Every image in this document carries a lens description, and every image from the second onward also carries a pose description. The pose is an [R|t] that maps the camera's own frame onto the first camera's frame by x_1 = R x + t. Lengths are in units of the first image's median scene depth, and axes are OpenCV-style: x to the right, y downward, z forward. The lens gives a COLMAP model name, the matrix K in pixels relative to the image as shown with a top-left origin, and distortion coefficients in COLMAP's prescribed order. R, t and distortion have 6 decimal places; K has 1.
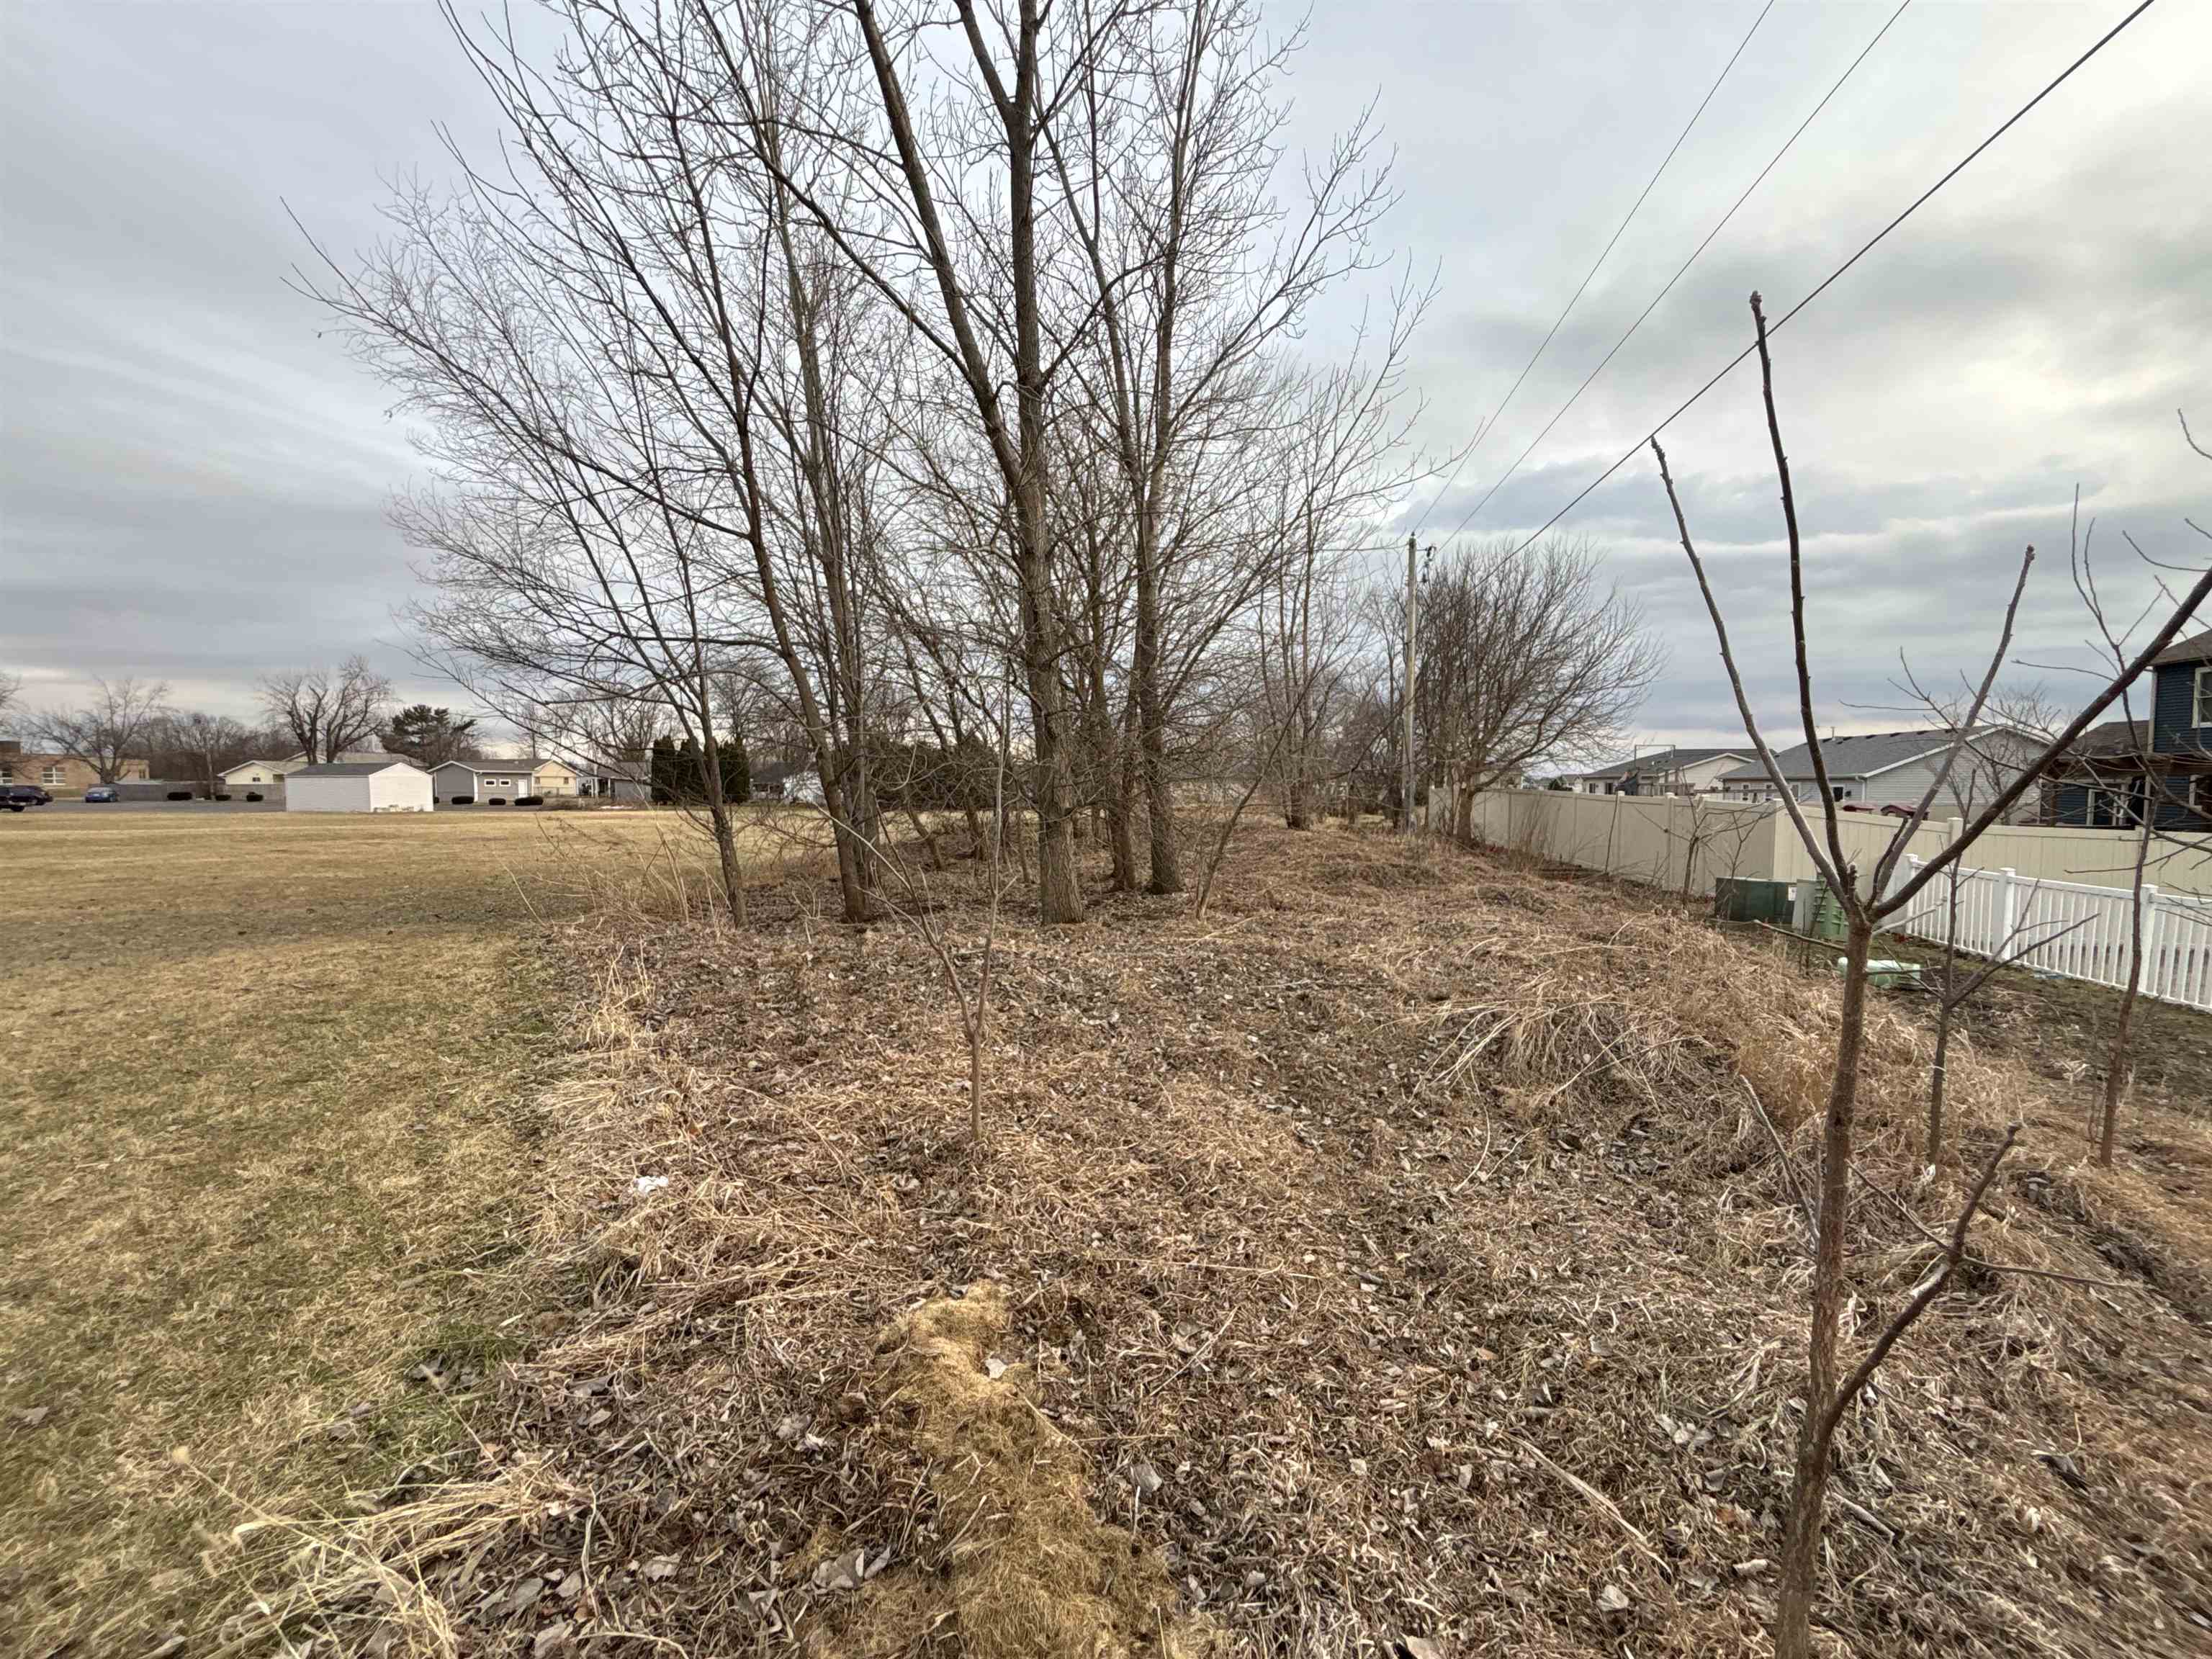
lens RADIAL K [[891.1, 0, 1076.0], [0, 891.1, 831.9], [0, 0, 1]] dist [0.000272, -0.000090]
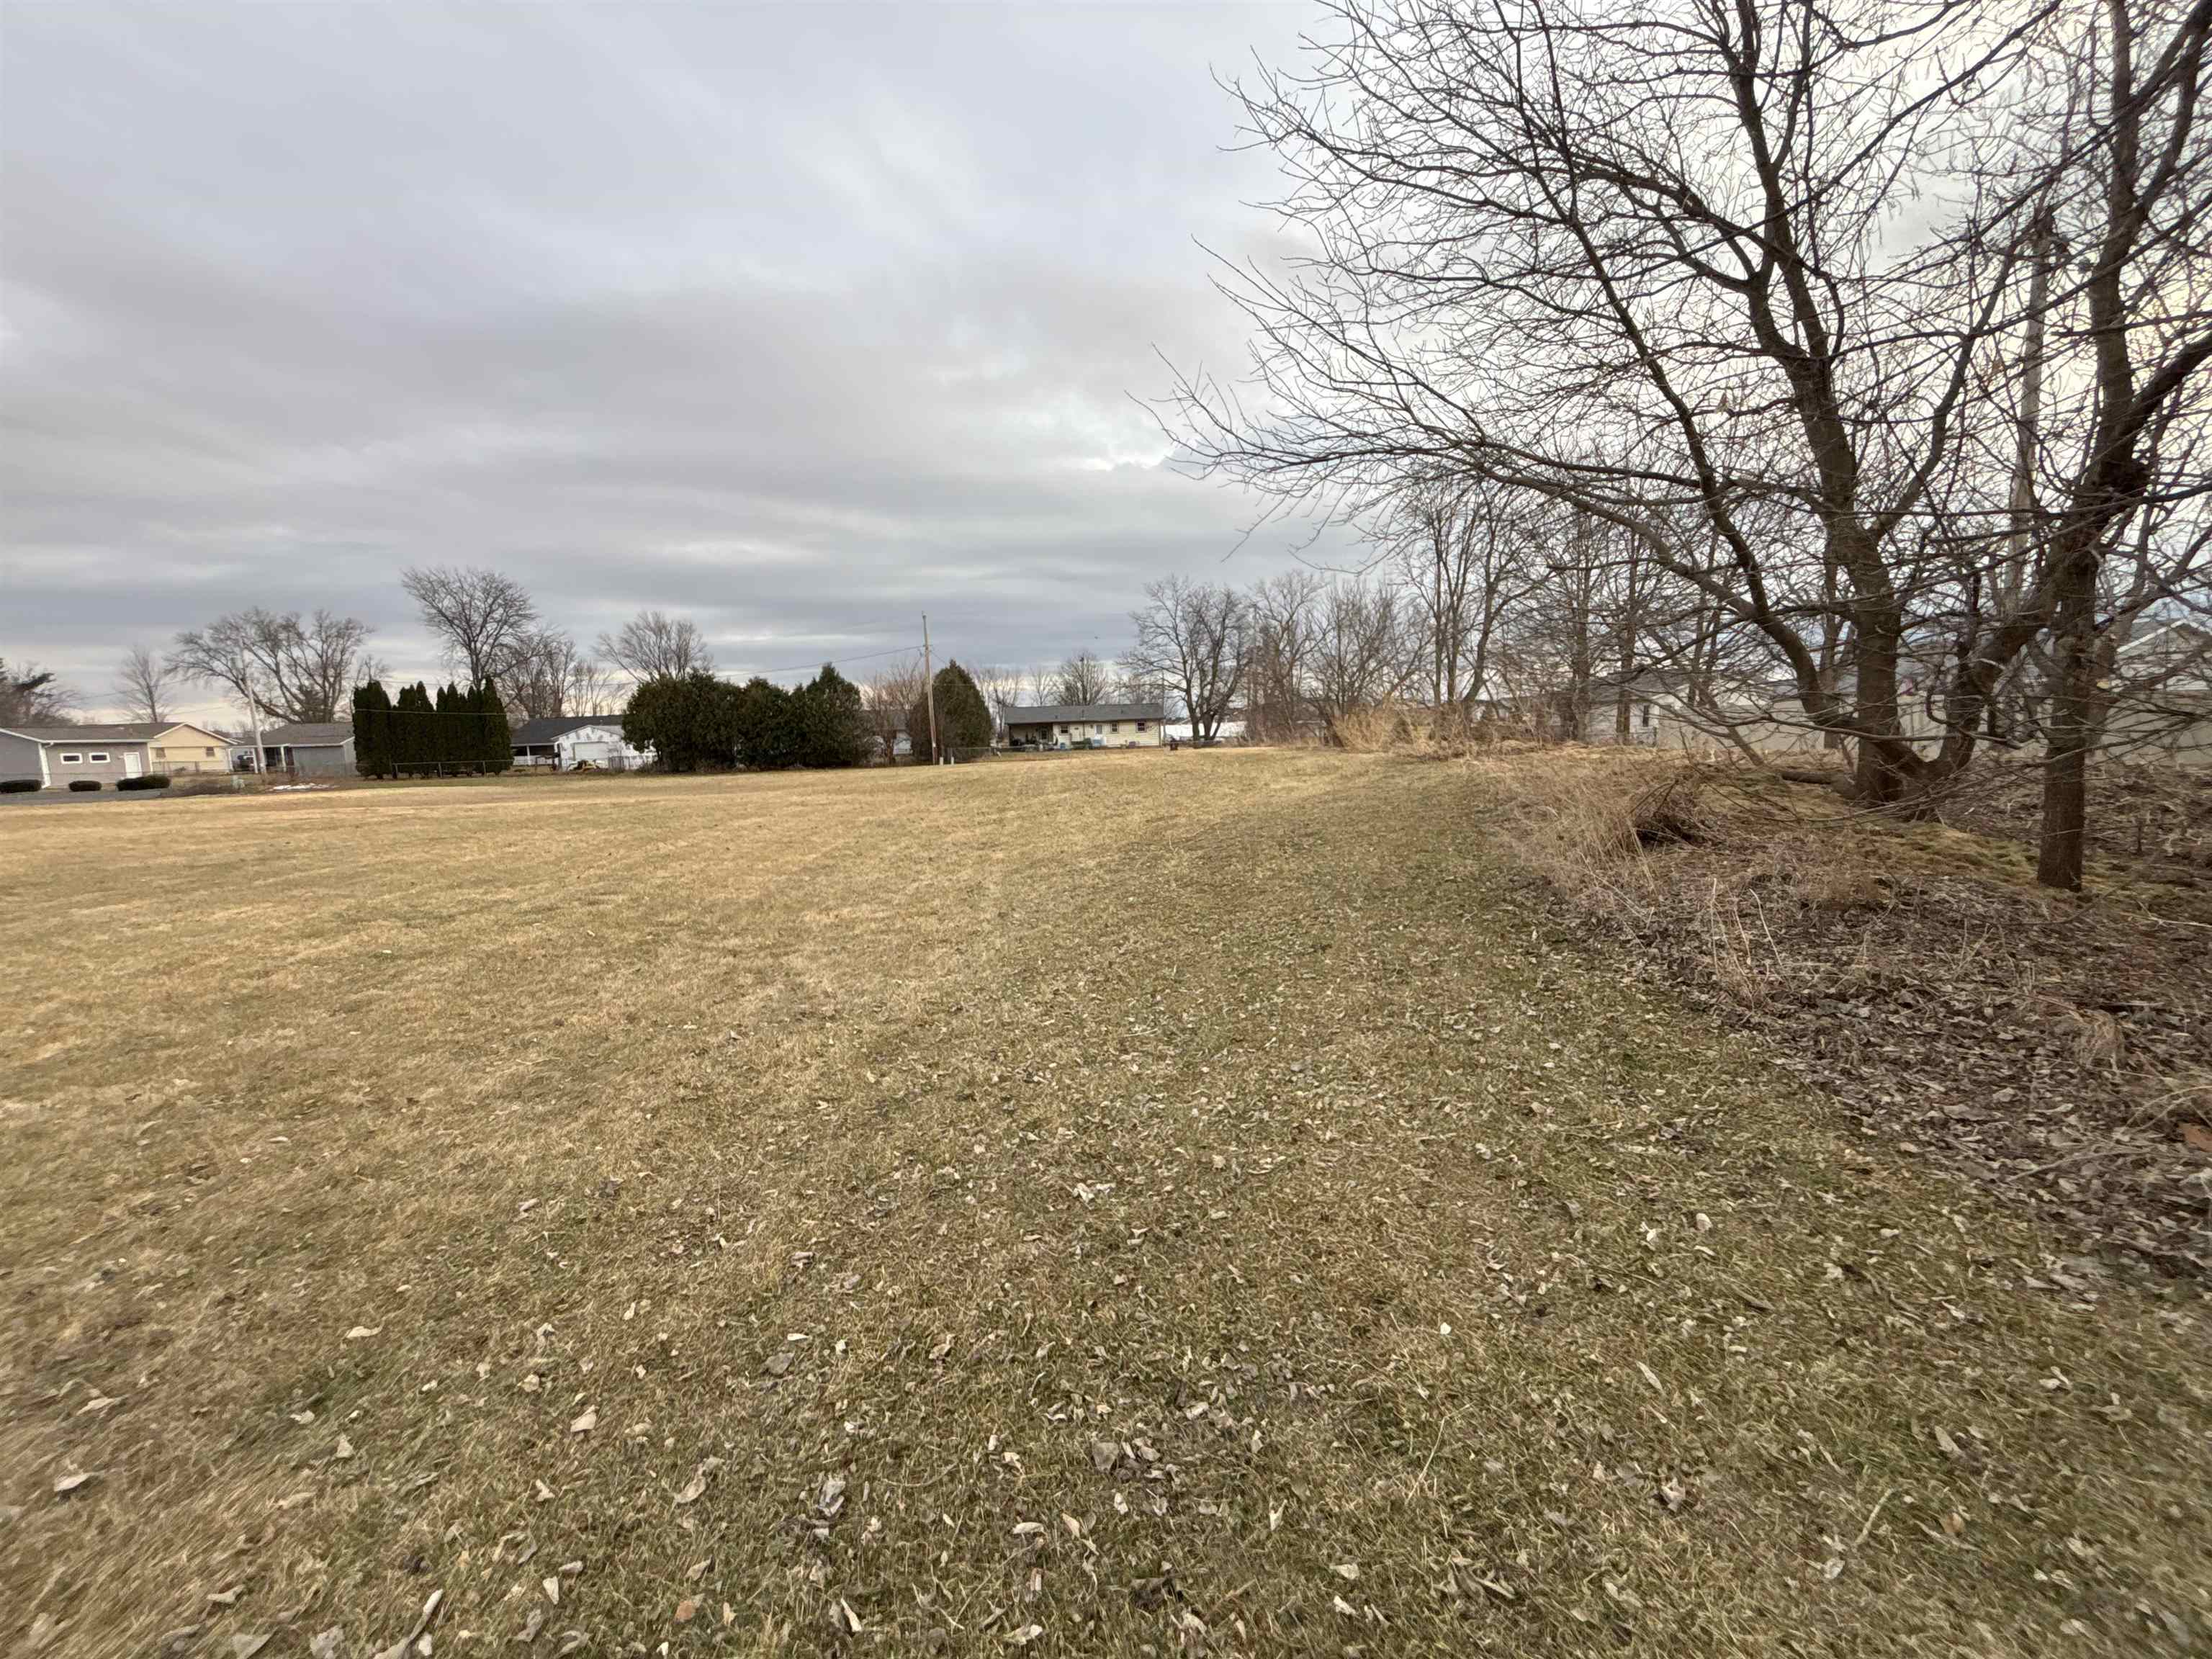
lens RADIAL K [[889.2, 0, 1111.4], [0, 889.2, 815.7], [0, 0, 1]] dist [-0.019434, -0.000415]
pose [[0.960174, -0.053025, 0.274324, -0.085074], [0.043081, 0.998182, 0.042150, -0.005375], [-0.276061, -0.028653, 0.960713, 0.151008]]
